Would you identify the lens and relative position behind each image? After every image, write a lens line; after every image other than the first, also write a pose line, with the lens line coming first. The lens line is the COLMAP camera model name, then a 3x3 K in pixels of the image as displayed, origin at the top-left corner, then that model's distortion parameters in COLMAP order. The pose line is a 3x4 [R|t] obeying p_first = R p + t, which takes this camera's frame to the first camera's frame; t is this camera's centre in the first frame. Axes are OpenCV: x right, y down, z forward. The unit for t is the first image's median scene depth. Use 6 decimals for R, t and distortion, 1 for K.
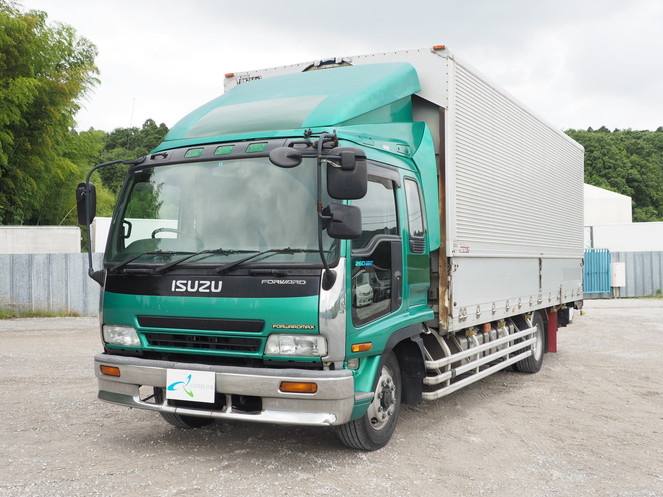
lens RADIAL K [[749.1, 0, 332.7], [0, 749.1, 247.3], [0, 0, 1]] dist [0.007576, 0.000000]
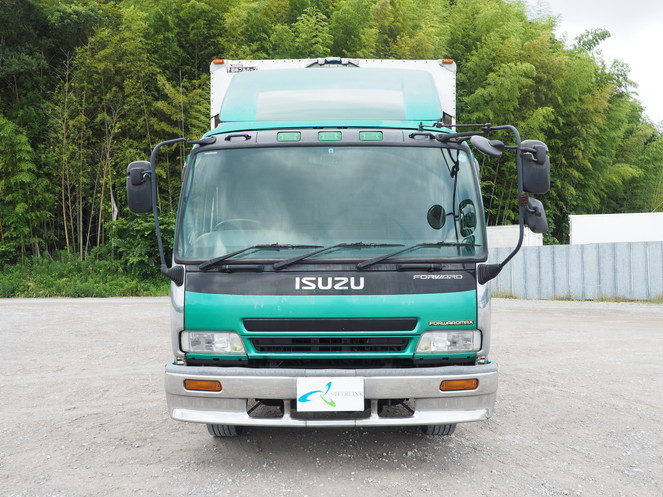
lens RADIAL K [[624.4, 0, 331.6], [0, 624.4, 246.7], [0, 0, 1]] dist [-0.042004, 0.000000]
pose [[0.891679, 0.006193, 0.452625, -0.526524], [-0.005576, 0.999981, -0.002697, 0.010003], [-0.452633, -0.000119, 0.891697, 0.333581]]
